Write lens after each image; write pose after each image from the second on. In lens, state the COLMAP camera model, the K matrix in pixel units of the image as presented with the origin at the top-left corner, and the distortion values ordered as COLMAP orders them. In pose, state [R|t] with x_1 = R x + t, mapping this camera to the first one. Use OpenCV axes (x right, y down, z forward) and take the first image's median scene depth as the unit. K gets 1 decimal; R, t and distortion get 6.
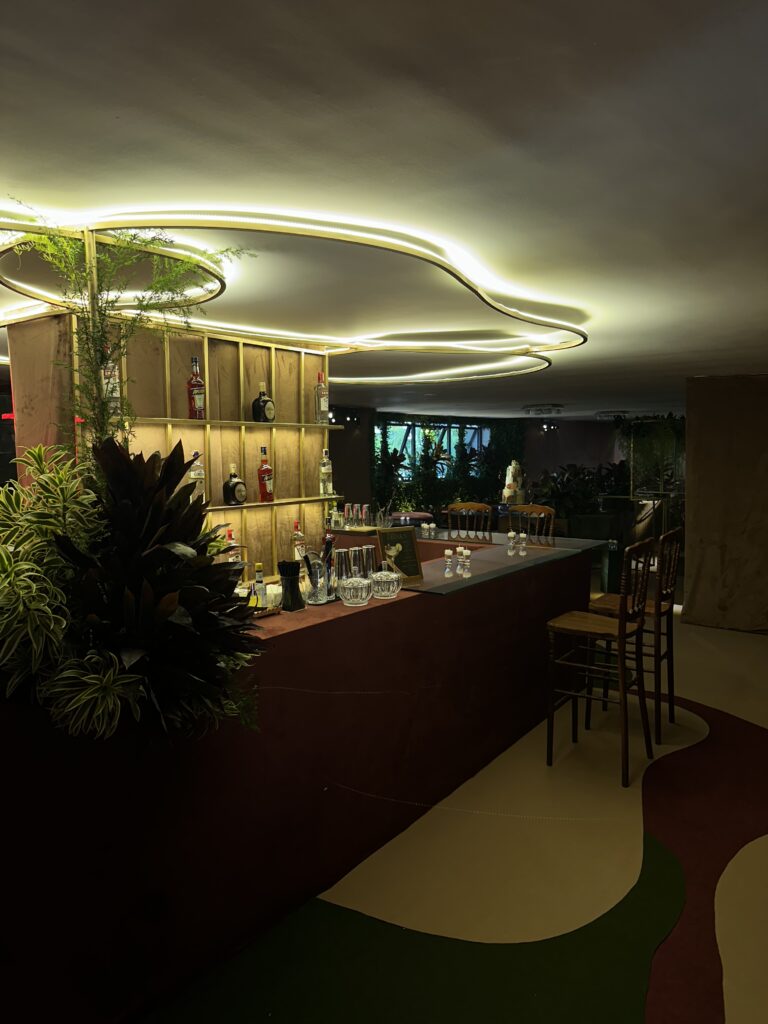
lens RADIAL K [[714.2, 0, 394.5], [0, 714.2, 526.5], [0, 0, 1]] dist [0.189576, -0.105996]
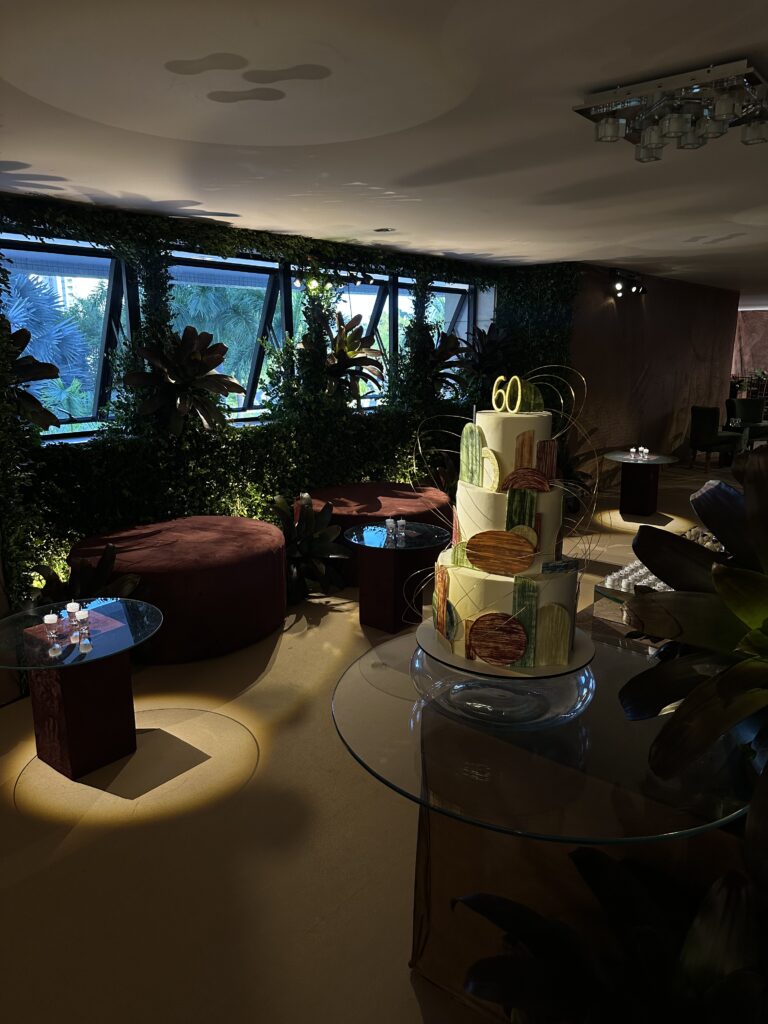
lens RADIAL K [[718.8, 0, 384.0], [0, 718.8, 512.0], [0, 0, 1]] dist [0.125196, -0.158385]
pose [[0.998061, 0.006320, -0.061918, 0.361178], [0.000659, 0.993703, 0.112040, -0.195714], [0.062236, -0.111864, 0.991773, 2.061458]]
